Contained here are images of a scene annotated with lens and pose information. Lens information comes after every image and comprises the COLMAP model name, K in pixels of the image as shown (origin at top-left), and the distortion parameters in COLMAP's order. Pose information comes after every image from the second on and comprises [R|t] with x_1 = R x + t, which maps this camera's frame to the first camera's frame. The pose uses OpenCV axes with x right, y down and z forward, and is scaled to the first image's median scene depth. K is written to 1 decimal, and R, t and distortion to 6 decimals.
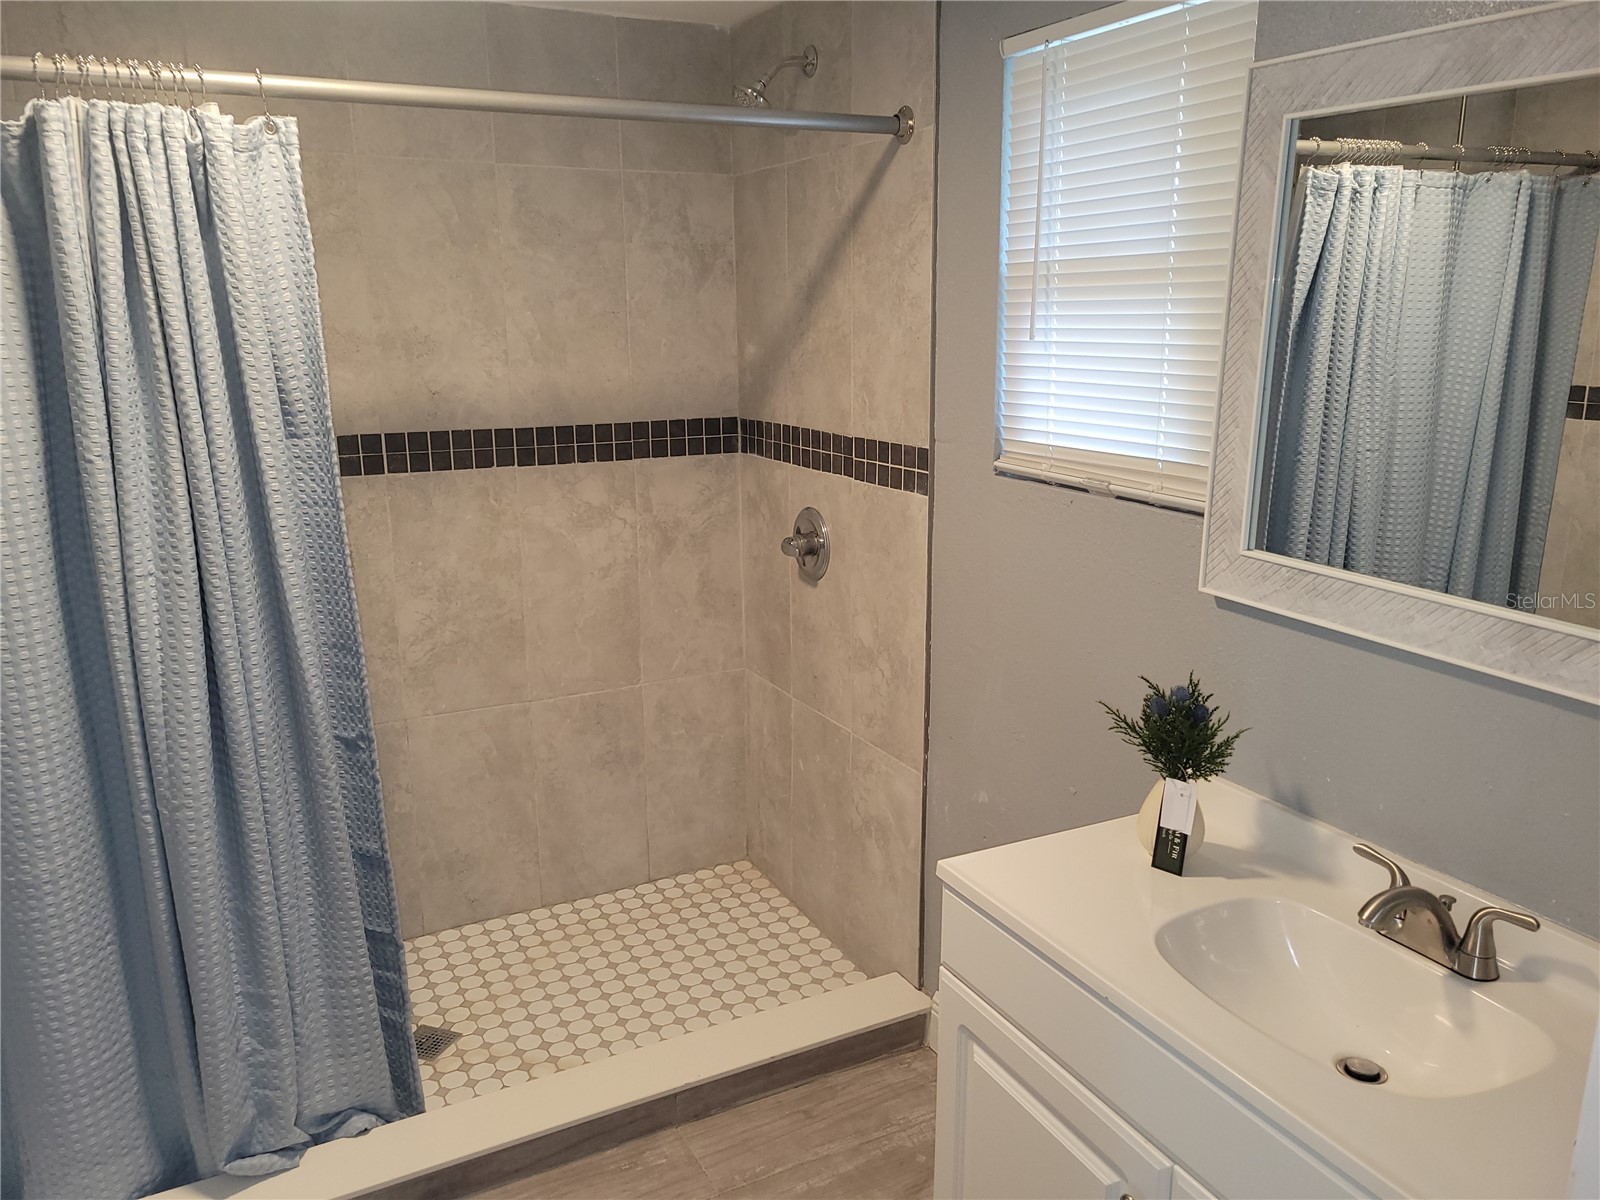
lens RADIAL K [[1203.2, 0, 793.6], [0, 1203.2, 612.0], [0, 0, 1]] dist [0.058422, -0.037410]
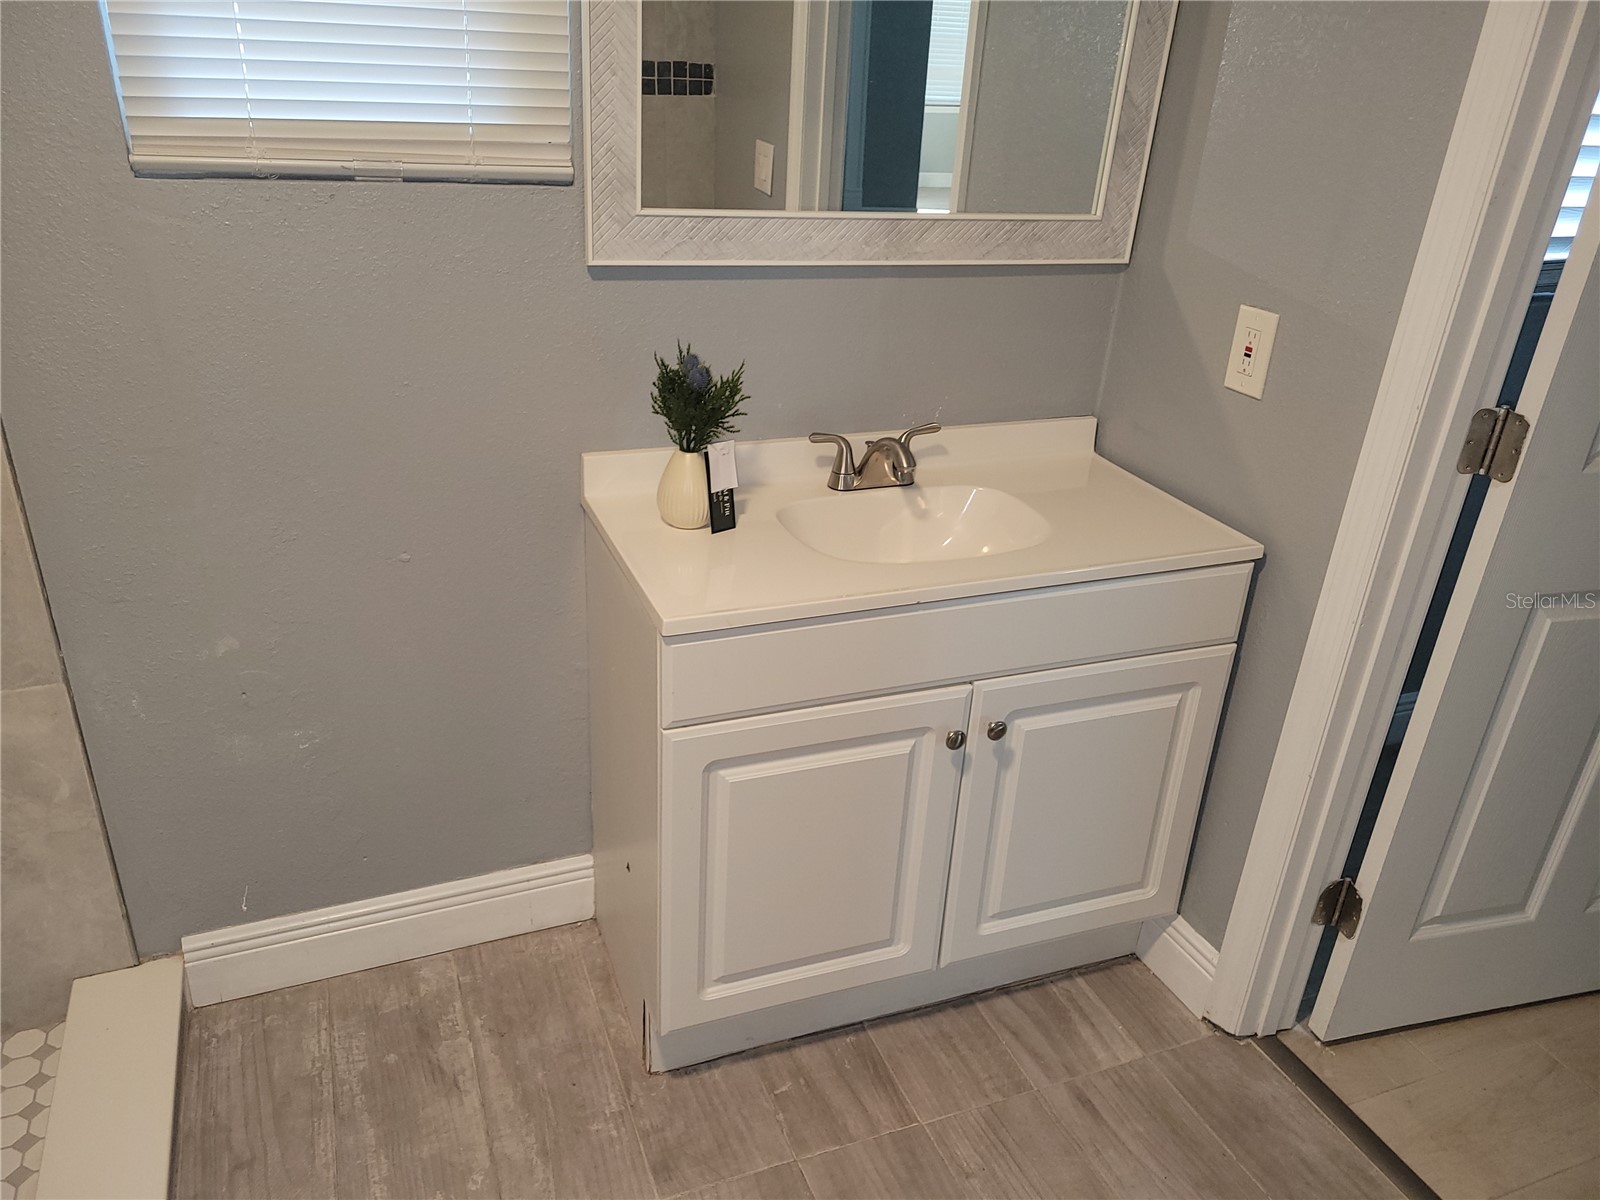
lens RADIAL K [[1203.2, 0, 811.9], [0, 1203.2, 608.6], [0, 0, 1]] dist [0.058422, -0.037410]
pose [[0.101844, -0.427108, 0.898447, -0.603450], [0.196747, 0.893951, 0.402668, -0.122405], [-0.975151, 0.135757, 0.175075, 0.686688]]
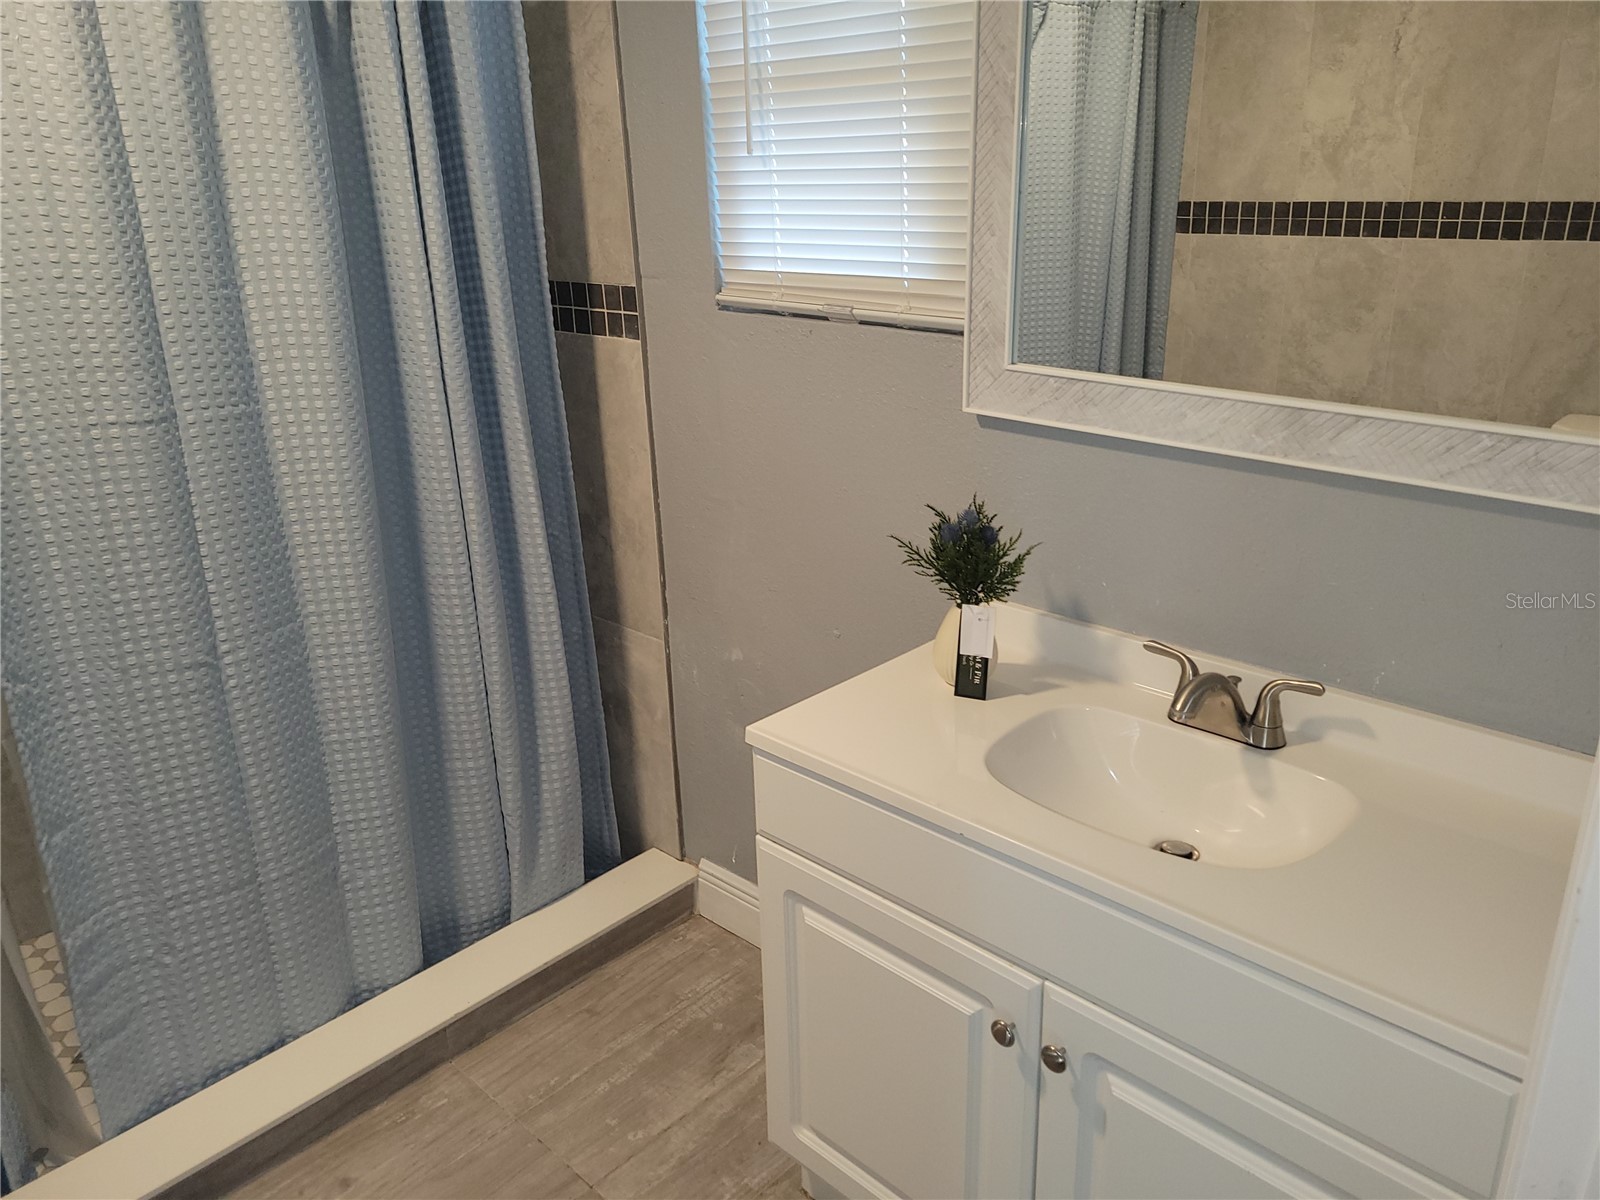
lens RADIAL K [[1203.2, 0, 811.1], [0, 1203.2, 595.8], [0, 0, 1]] dist [0.058422, -0.037410]
pose [[0.942541, -0.135332, 0.305454, -0.095646], [0.104279, 0.987776, 0.115863, 0.003643], [-0.317400, -0.077353, 0.945132, 0.106699]]
